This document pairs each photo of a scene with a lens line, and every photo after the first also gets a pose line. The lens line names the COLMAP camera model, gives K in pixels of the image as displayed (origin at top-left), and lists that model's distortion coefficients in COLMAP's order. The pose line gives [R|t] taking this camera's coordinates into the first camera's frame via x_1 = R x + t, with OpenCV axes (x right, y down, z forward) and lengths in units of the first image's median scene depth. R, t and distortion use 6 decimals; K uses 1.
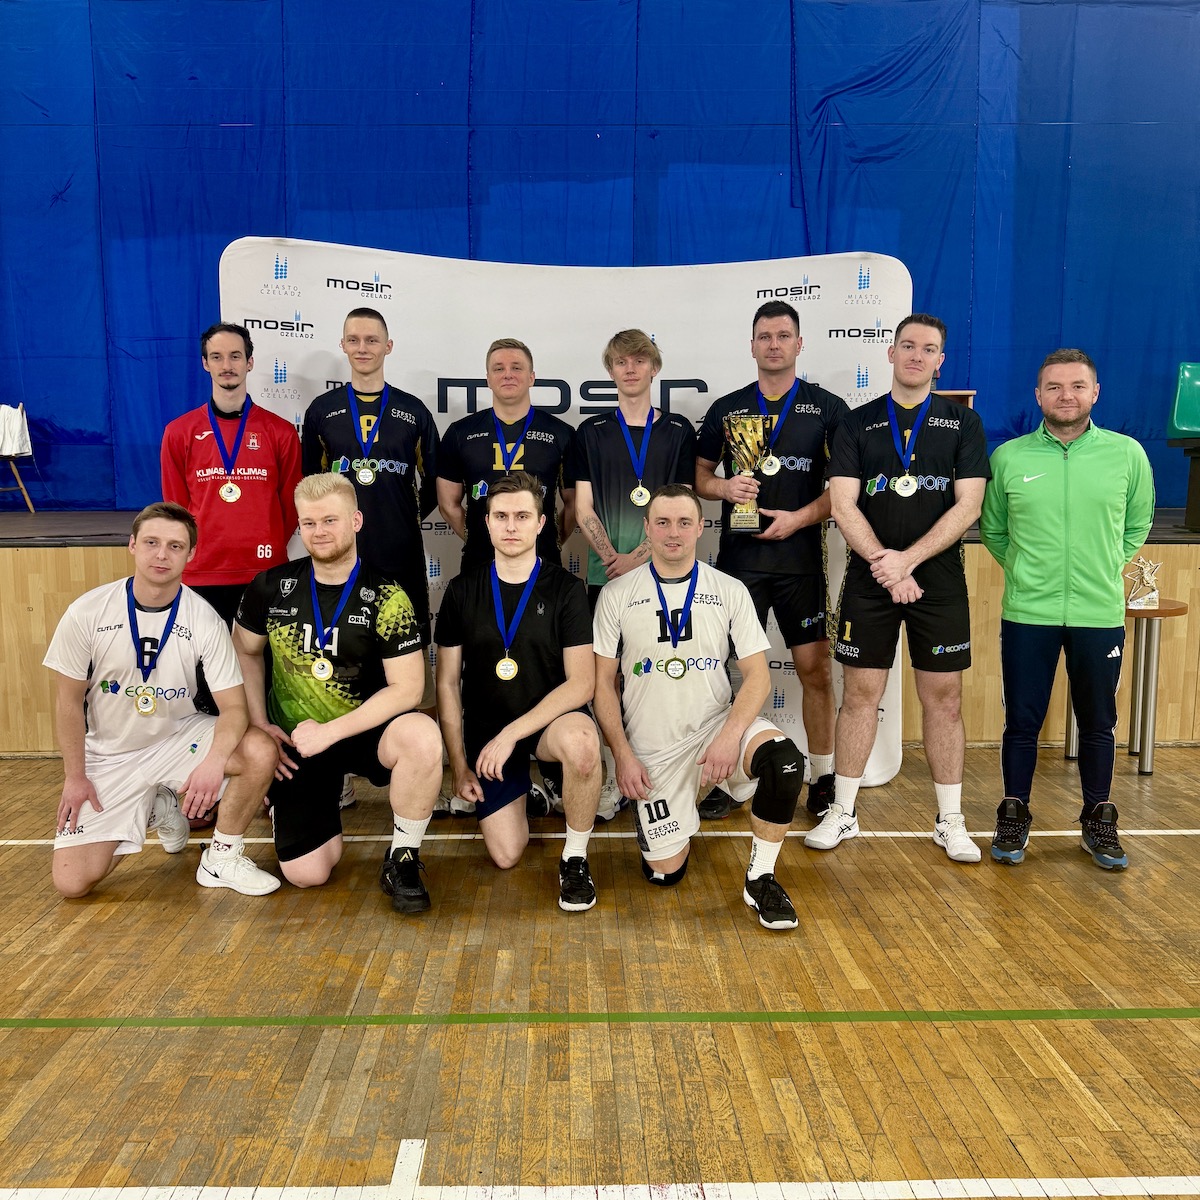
lens RADIAL K [[1109.0, 0, 589.0], [0, 1109.0, 604.0], [0, 0, 1]] dist [0.074450, -0.116572]
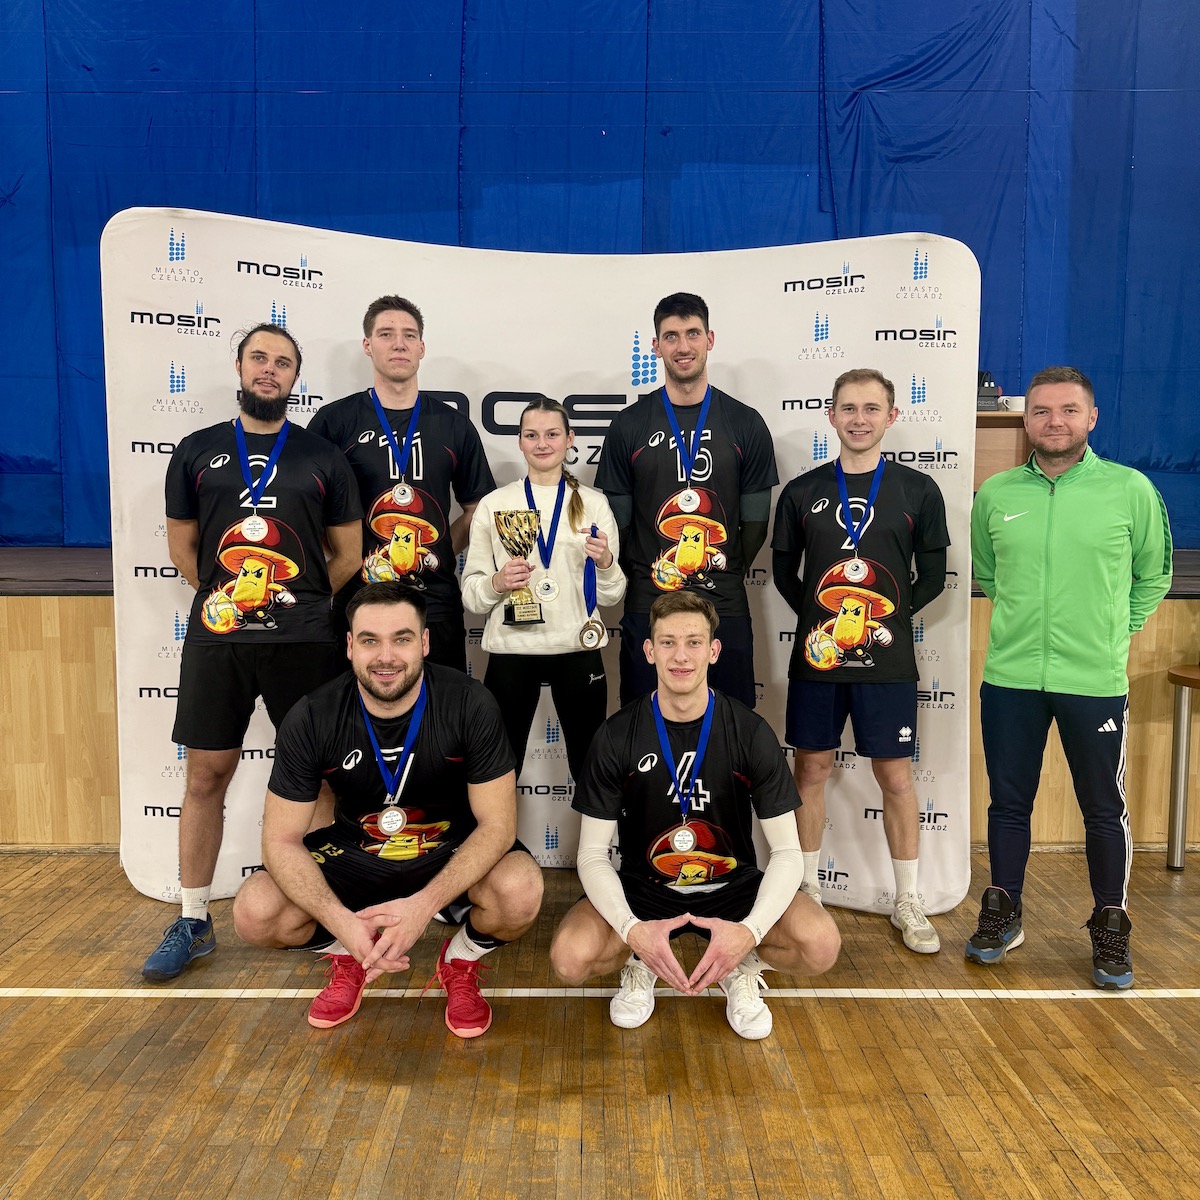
lens RADIAL K [[1121.2, 0, 594.3], [0, 1121.2, 600.9], [0, 0, 1]] dist [0.007062, -0.014072]
pose [[0.999870, 0.006400, -0.014811, 0.044548], [-0.006878, 0.999449, -0.032485, -0.038606], [0.014595, 0.032583, 0.999362, 0.309789]]
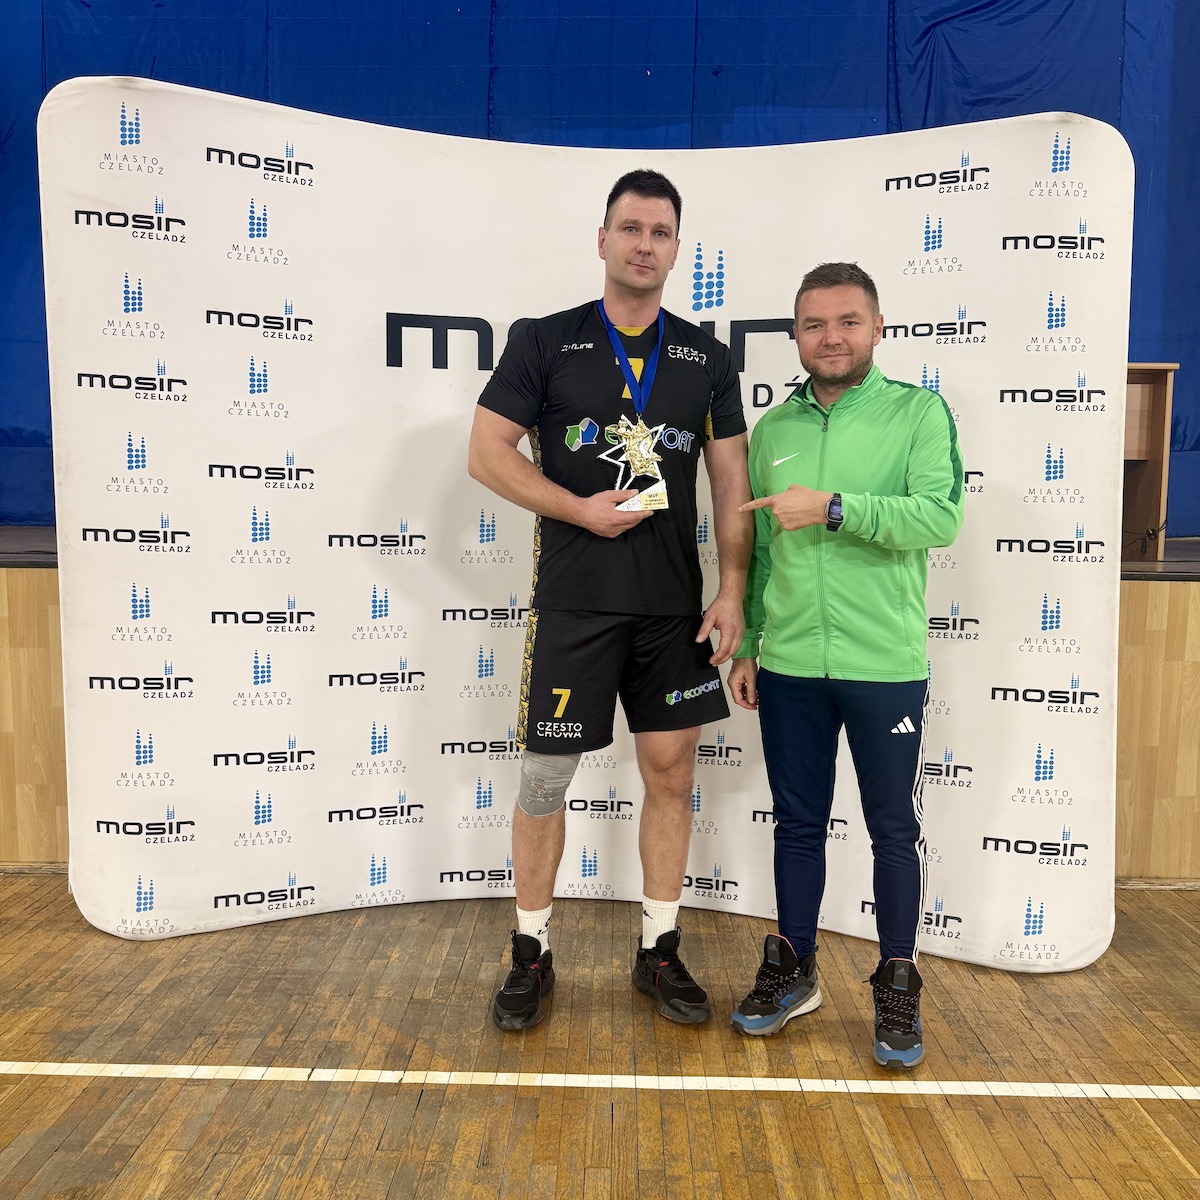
lens RADIAL K [[1115.2, 0, 601.1], [0, 1115.2, 603.3], [0, 0, 1]] dist [0.014460, -0.020146]
pose [[0.999307, 0.016272, -0.033466, 0.019947], [-0.017251, 0.999426, -0.029159, -0.025599], [0.032972, 0.029716, 0.999014, 0.542495]]
